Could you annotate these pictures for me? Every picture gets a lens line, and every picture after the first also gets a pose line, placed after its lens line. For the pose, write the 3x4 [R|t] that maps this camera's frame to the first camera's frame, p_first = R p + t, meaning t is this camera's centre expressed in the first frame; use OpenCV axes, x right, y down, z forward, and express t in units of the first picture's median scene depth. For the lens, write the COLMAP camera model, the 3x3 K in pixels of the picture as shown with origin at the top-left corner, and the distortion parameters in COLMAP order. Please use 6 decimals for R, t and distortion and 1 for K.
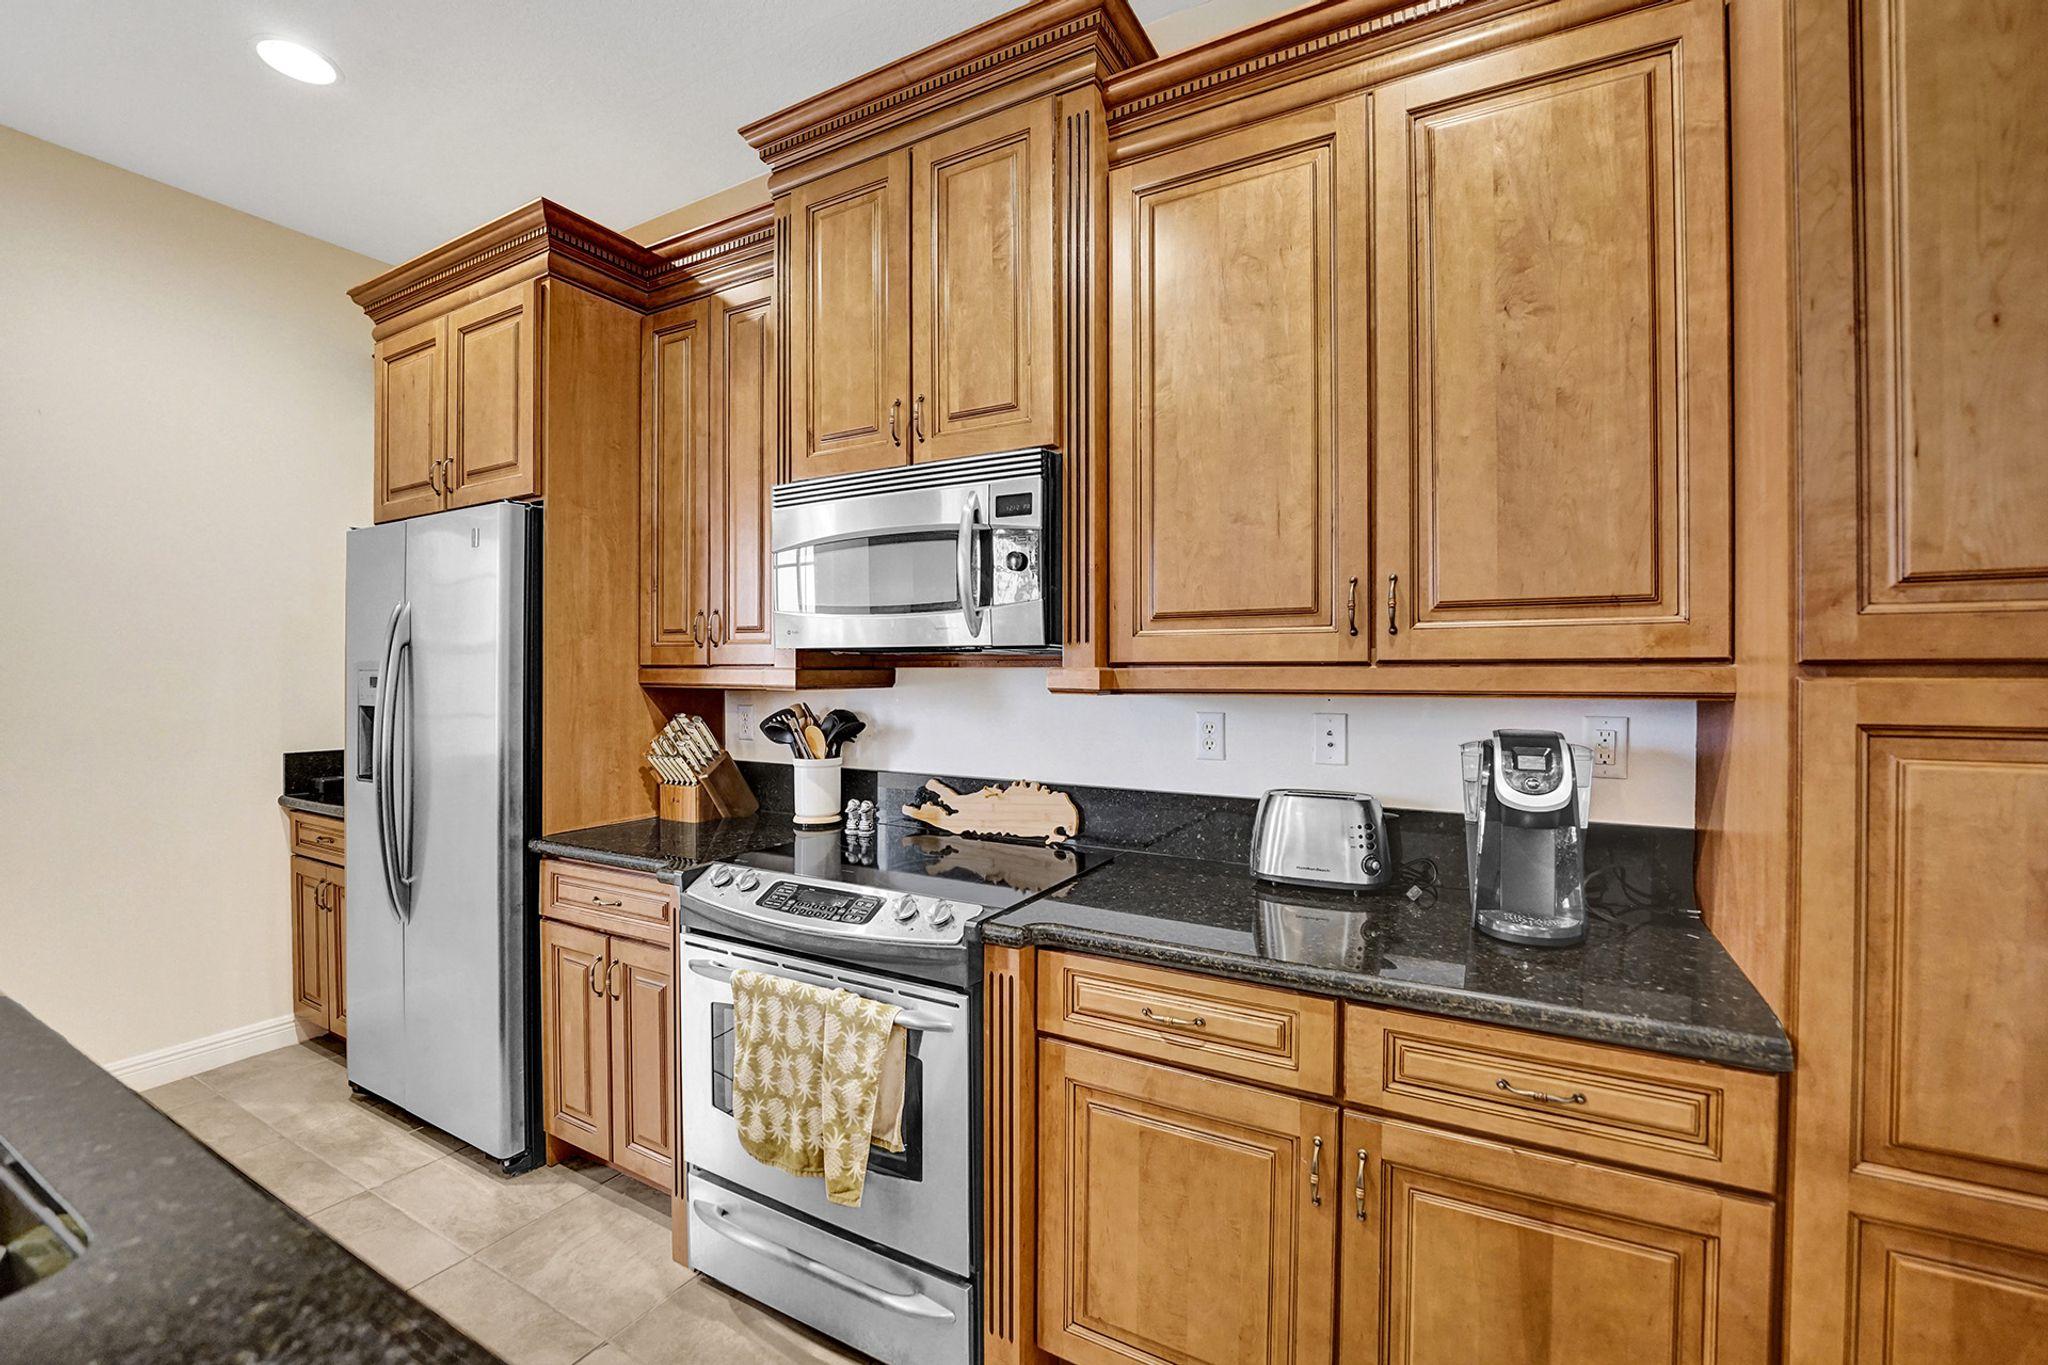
lens RADIAL K [[855.0, 0, 1020.5], [0, 855.0, 674.8], [0, 0, 1]] dist [-0.027274, 0.002582]
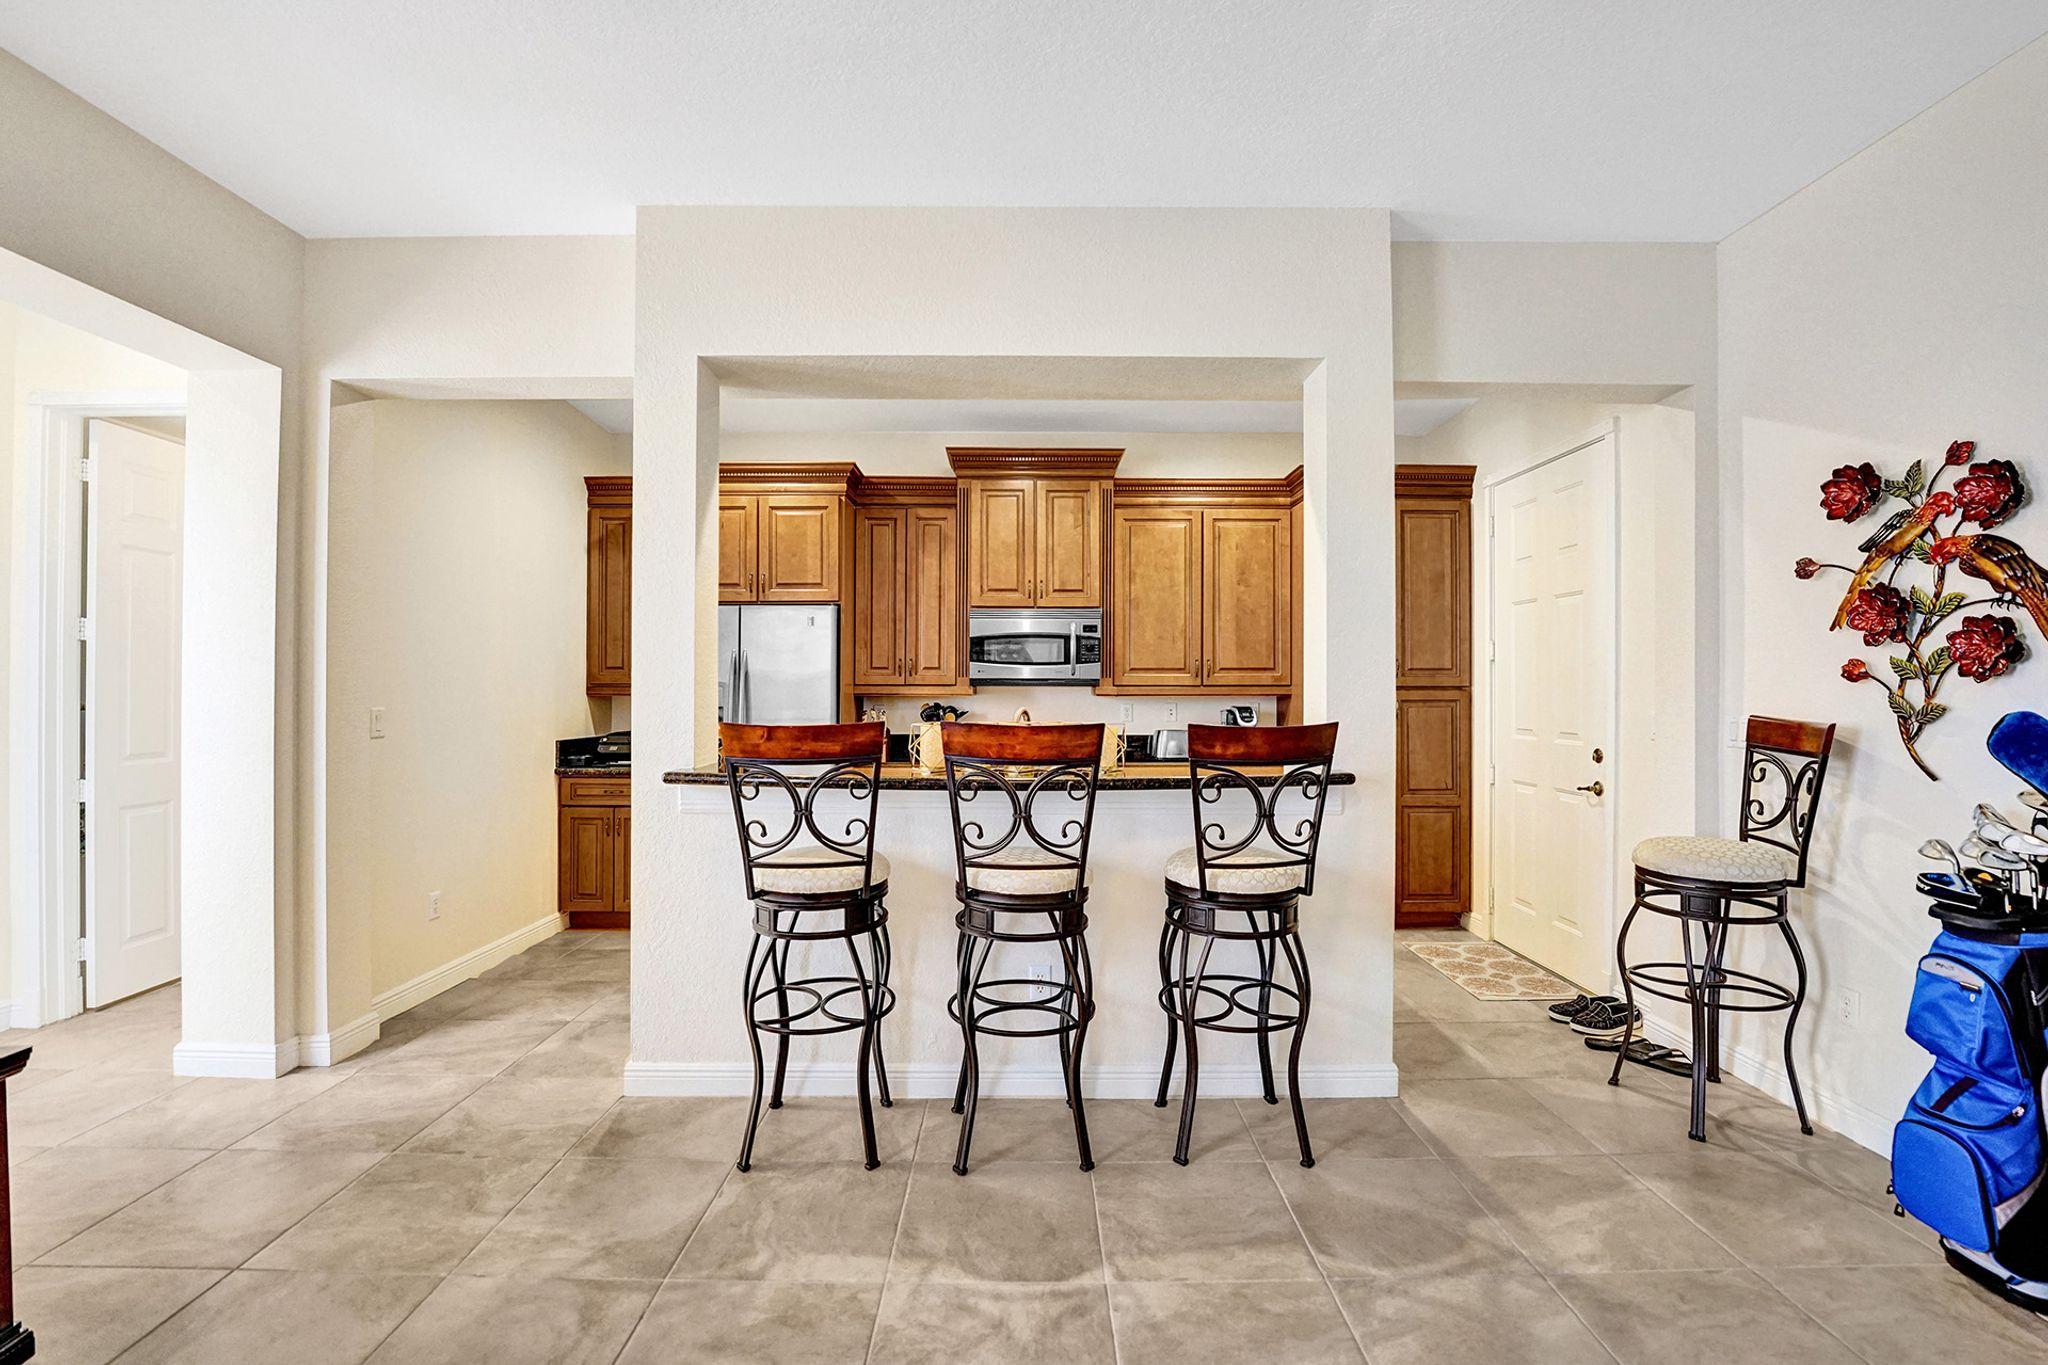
lens RADIAL K [[855.0, 0, 1018.4], [0, 855.0, 682.3], [0, 0, 1]] dist [-0.027274, 0.002582]
pose [[0.877756, 0.008094, 0.479039, -1.889187], [-0.000173, 0.999863, -0.016578, 0.028390], [-0.479108, 0.014468, 0.877637, -1.632856]]
